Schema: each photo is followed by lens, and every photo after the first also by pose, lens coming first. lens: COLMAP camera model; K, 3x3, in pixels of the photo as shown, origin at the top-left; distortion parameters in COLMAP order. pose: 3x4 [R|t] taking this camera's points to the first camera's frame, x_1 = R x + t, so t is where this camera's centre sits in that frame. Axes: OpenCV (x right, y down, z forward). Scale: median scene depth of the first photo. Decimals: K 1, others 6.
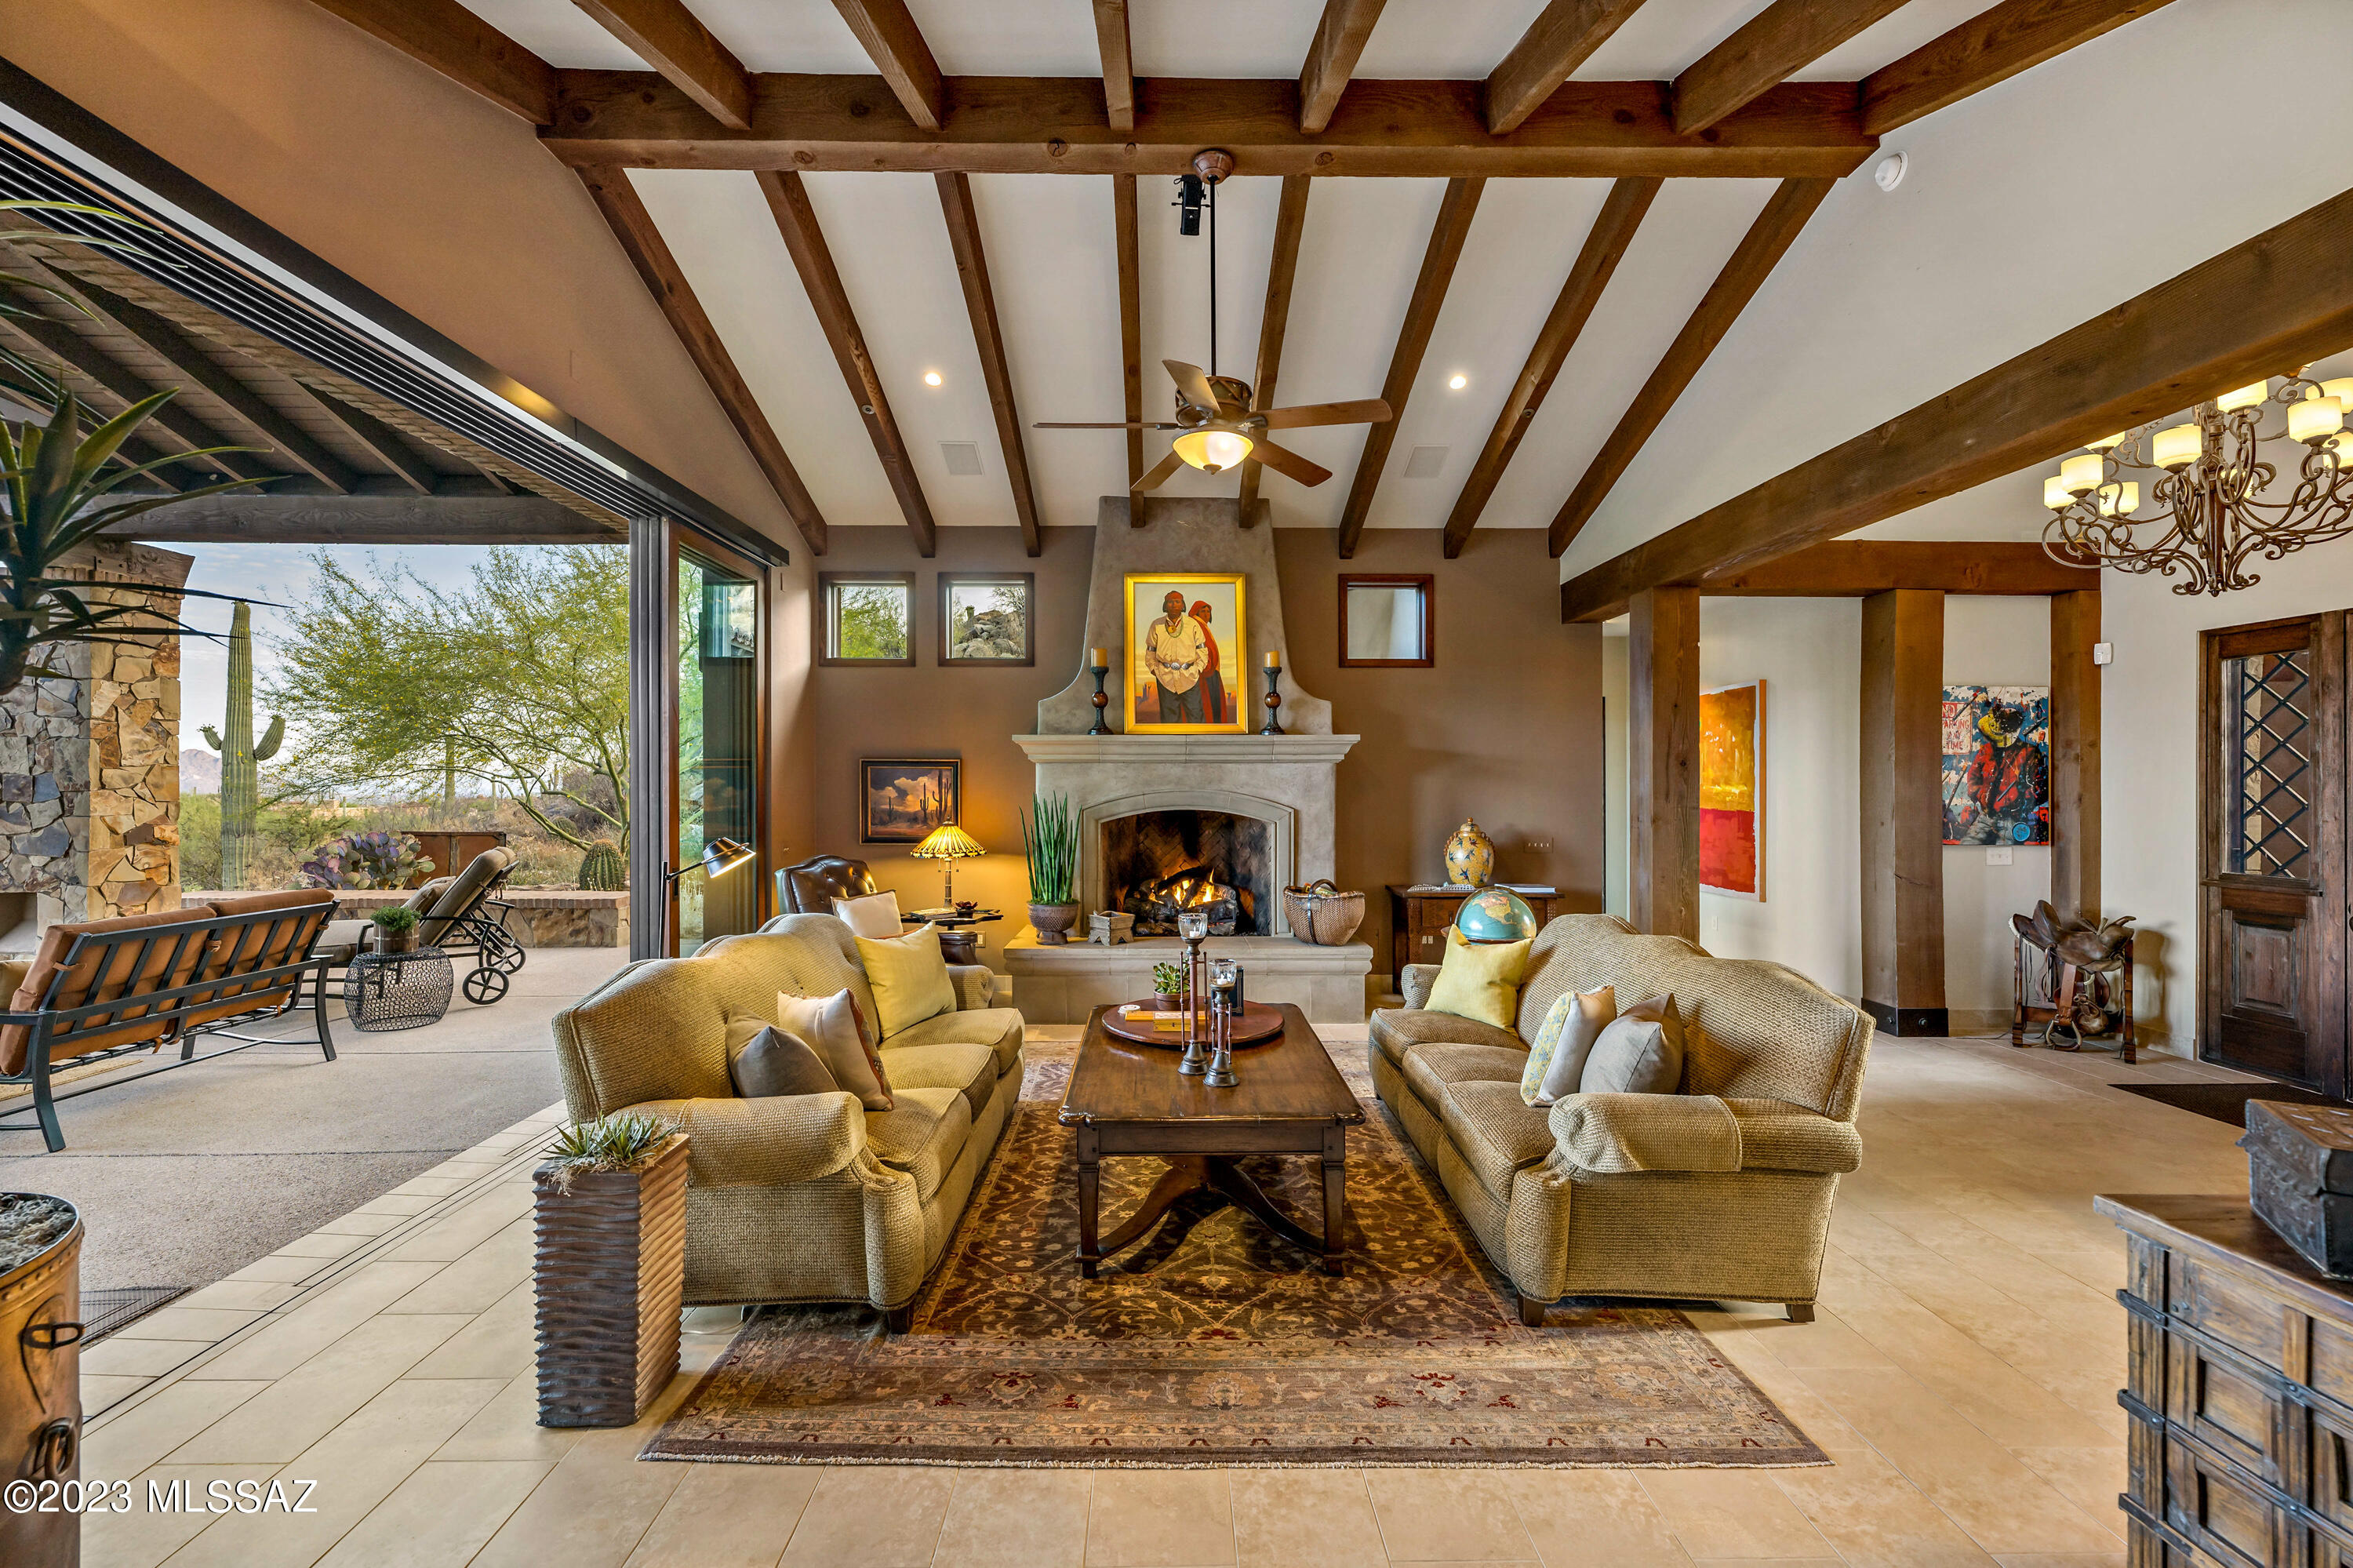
lens RADIAL K [[947.2, 0, 1173.3], [0, 947.2, 782.6], [0, 0, 1]] dist [0.010773, 0.000137]
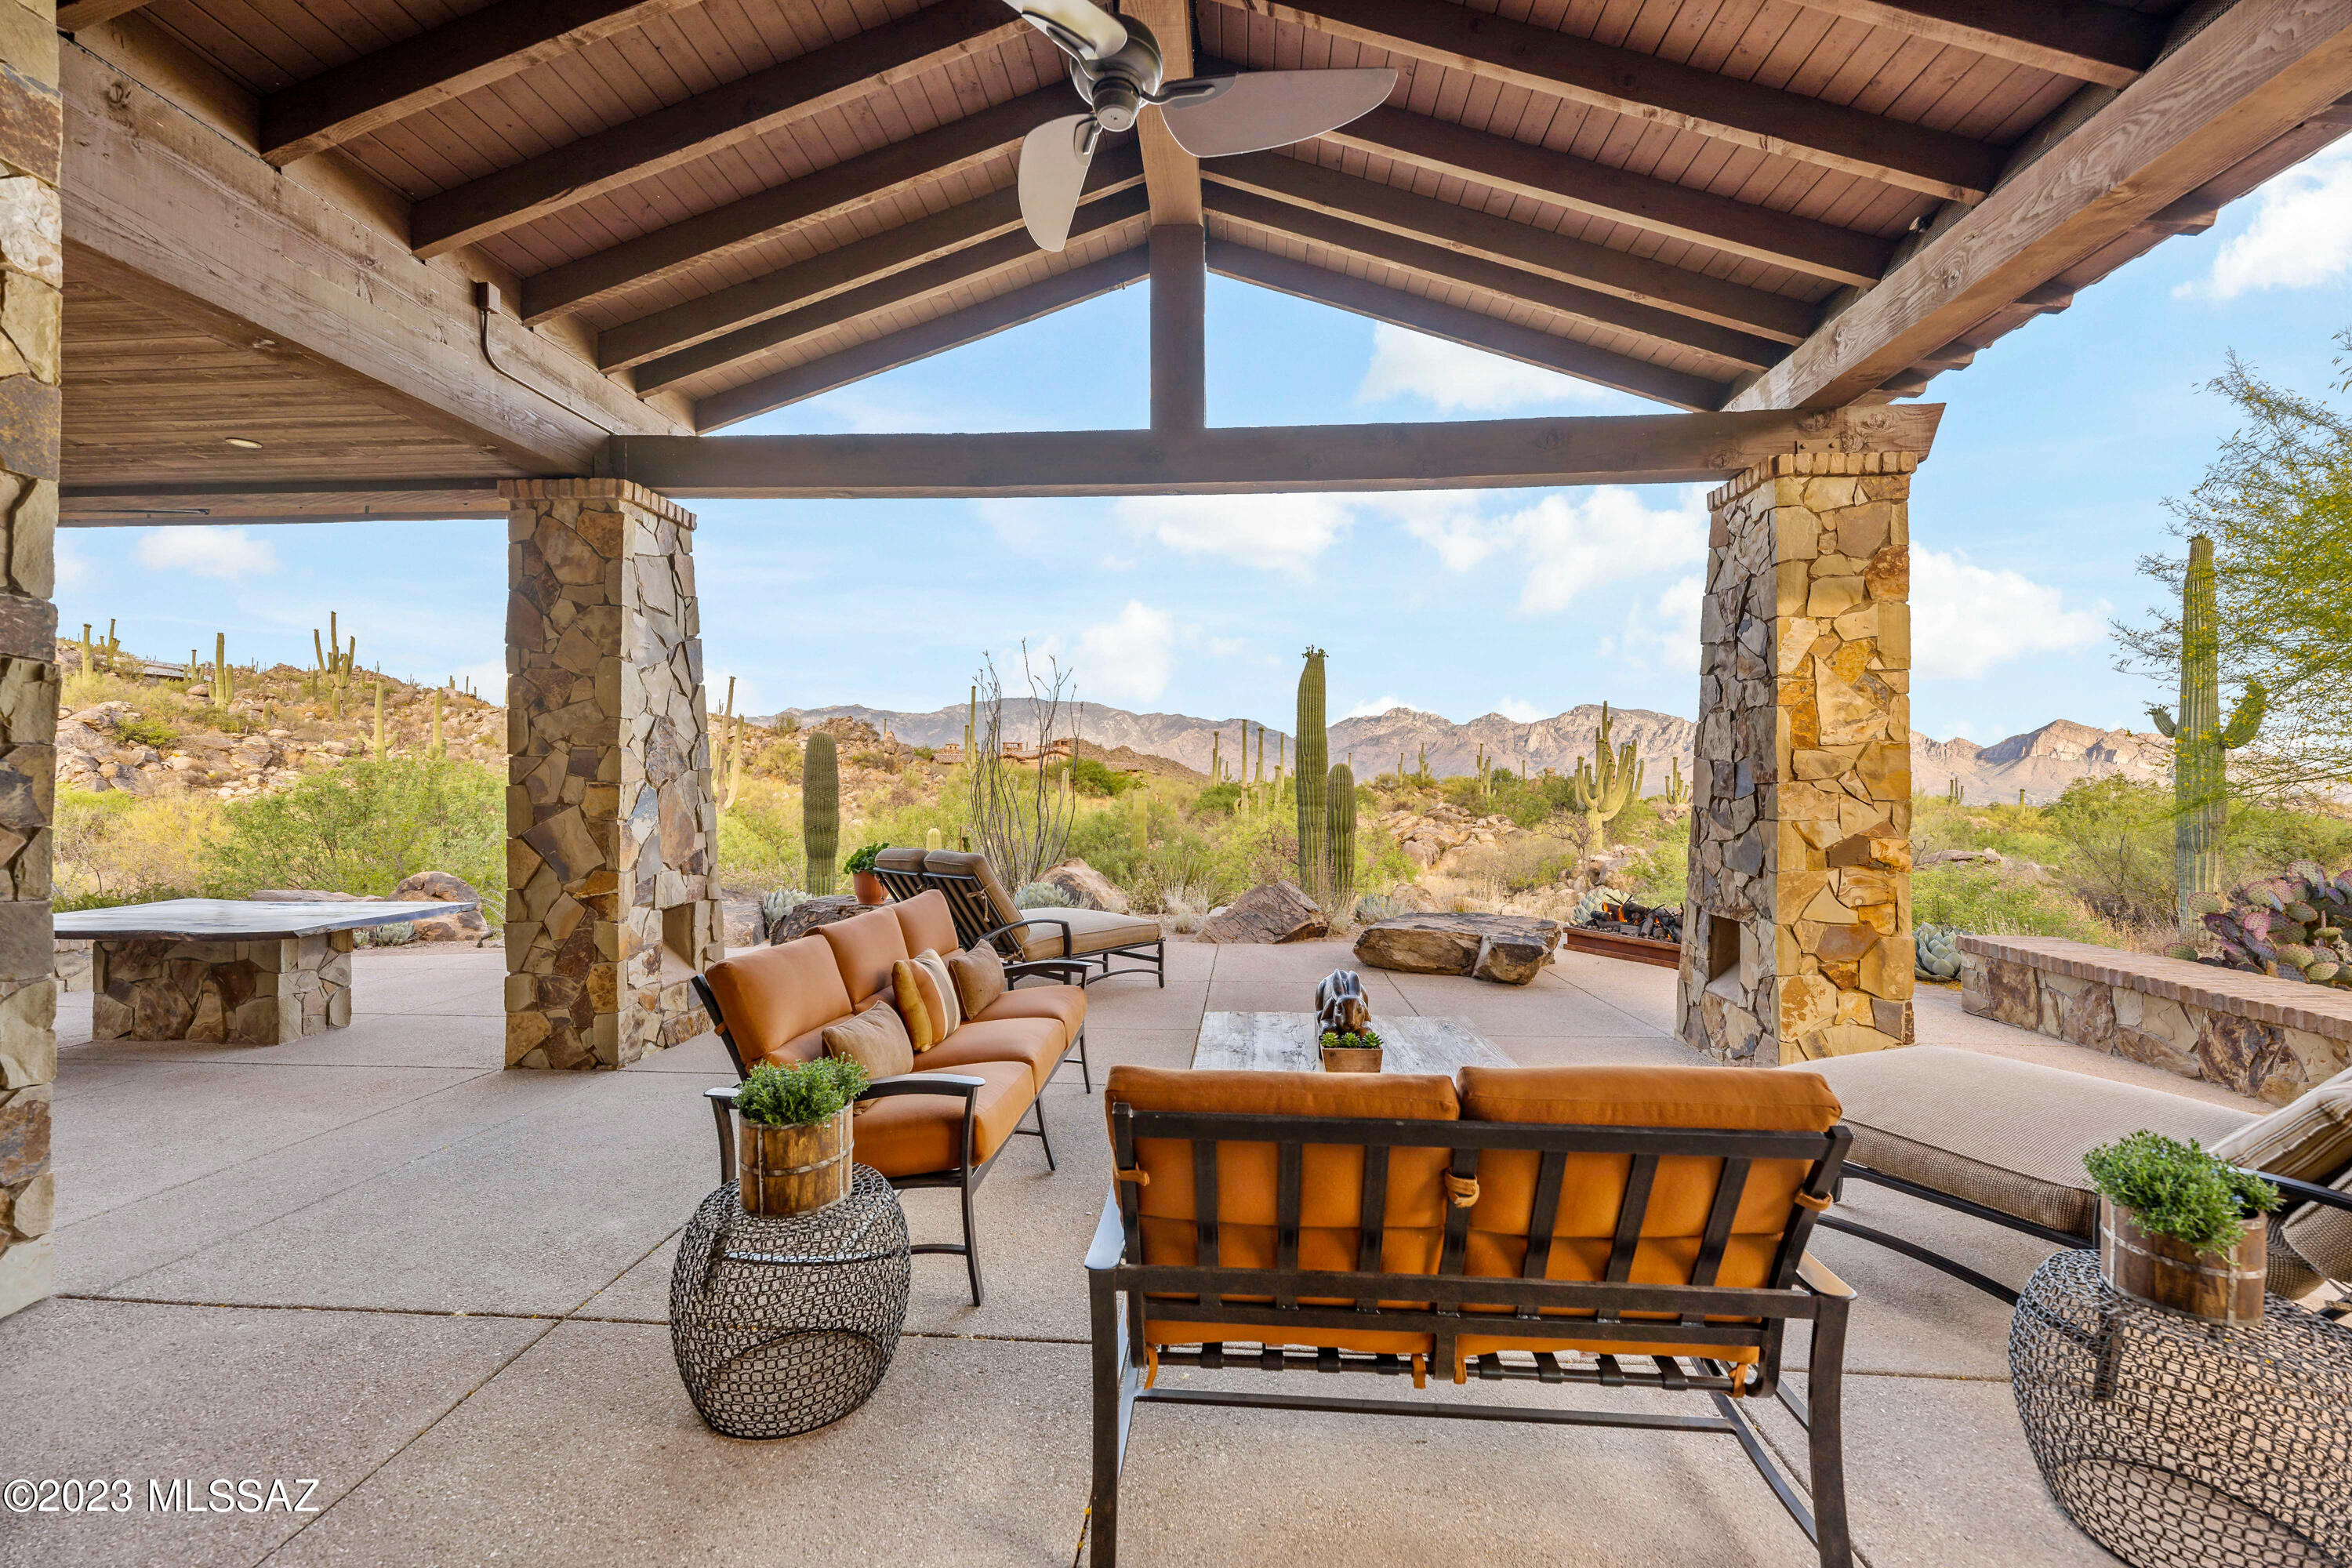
lens RADIAL K [[946.8, 0, 1187.0], [0, 946.8, 773.7], [0, 0, 1]] dist [0.010773, 0.000137]
pose [[-0.067852, -0.015794, -0.997570, -0.414292], [0.002942, 0.999867, -0.016031, 0.011068], [0.997691, -0.004022, -0.067797, 0.604678]]
